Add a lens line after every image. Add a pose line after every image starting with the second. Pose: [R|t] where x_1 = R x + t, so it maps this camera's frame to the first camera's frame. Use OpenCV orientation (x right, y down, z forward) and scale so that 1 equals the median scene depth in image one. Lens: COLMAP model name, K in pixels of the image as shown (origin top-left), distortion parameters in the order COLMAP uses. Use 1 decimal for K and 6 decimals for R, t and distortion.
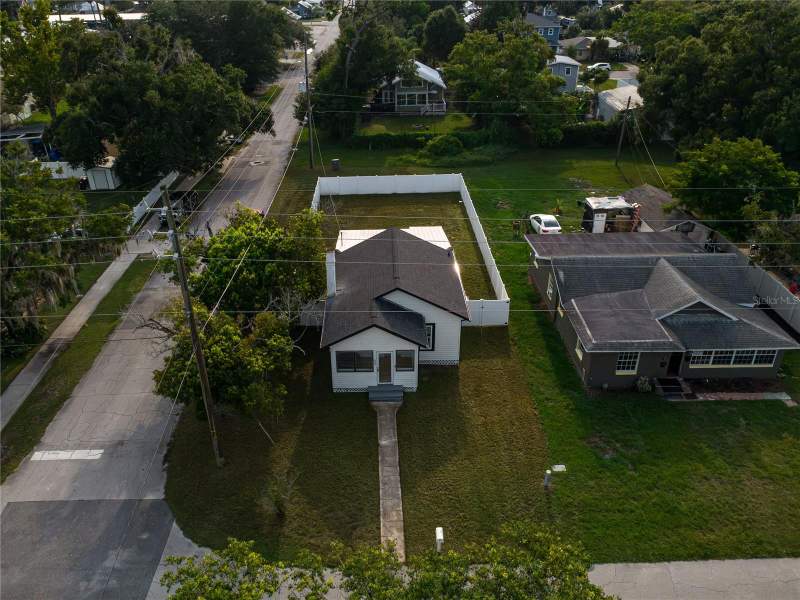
lens RADIAL K [[574.7, 0, 400.0], [0, 574.7, 300.0], [0, 0, 1]] dist [0.006965, 0.004186]
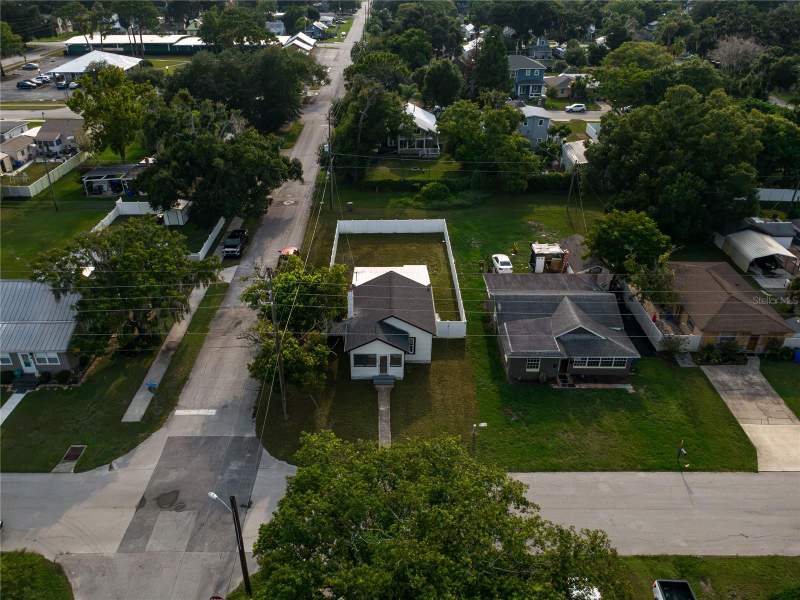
lens RADIAL K [[574.7, 0, 400.0], [0, 574.7, 300.0], [0, 0, 1]] dist [0.006965, 0.004186]
pose [[0.999808, 0.018029, -0.007738, 0.027423], [-0.017963, 0.999802, 0.008554, -0.072992], [0.007891, -0.008413, 0.999933, -0.574047]]
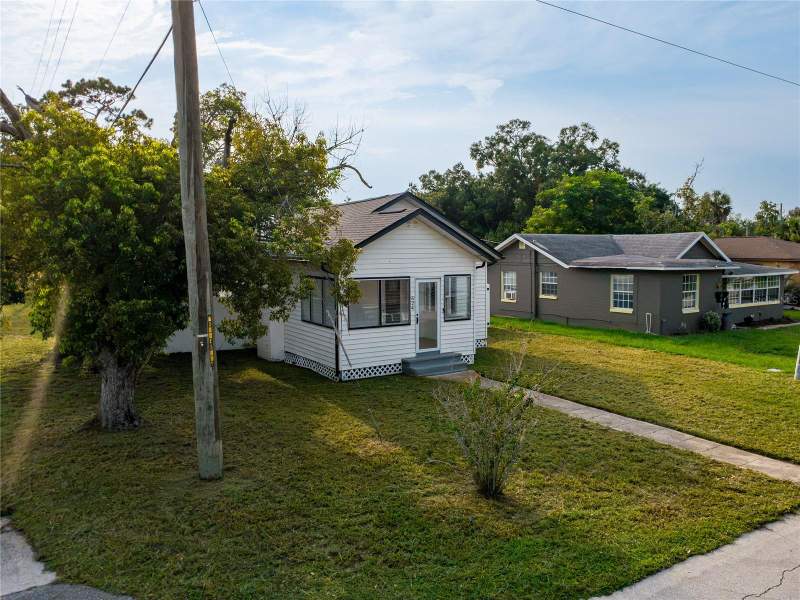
lens RADIAL K [[612.0, 0, 416.5], [0, 612.0, 302.3], [0, 0, 1]] dist [0.002131, 0.000499]
pose [[0.847480, -0.046946, 0.528748, -0.310814], [0.265974, 0.899578, -0.346434, 0.278489], [-0.459386, 0.434229, 0.774861, 0.505826]]
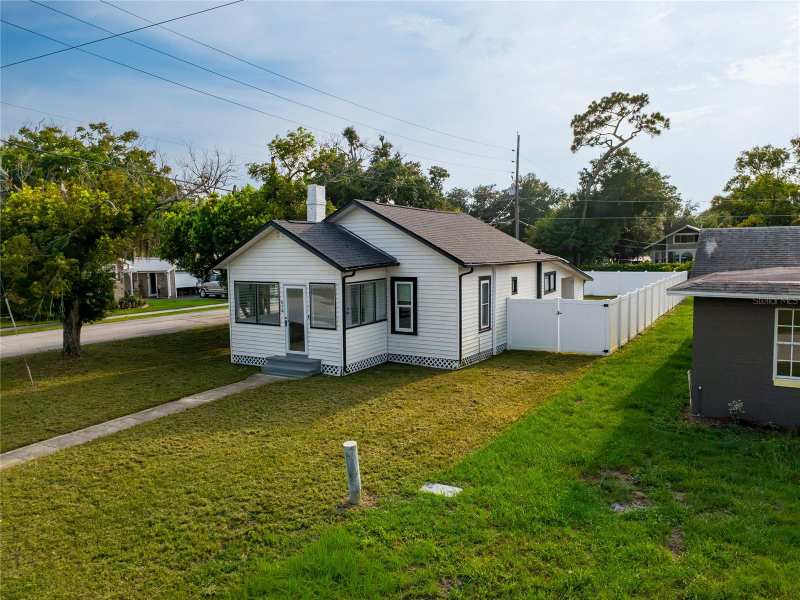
lens RADIAL K [[582.4, 0, 425.6], [0, 582.4, 301.5], [0, 0, 1]] dist [0.002570, -0.000021]
pose [[0.860672, 0.039369, -0.507635, 0.346191], [-0.244875, 0.906135, -0.344900, 0.247303], [0.446408, 0.421153, 0.789525, 0.542452]]
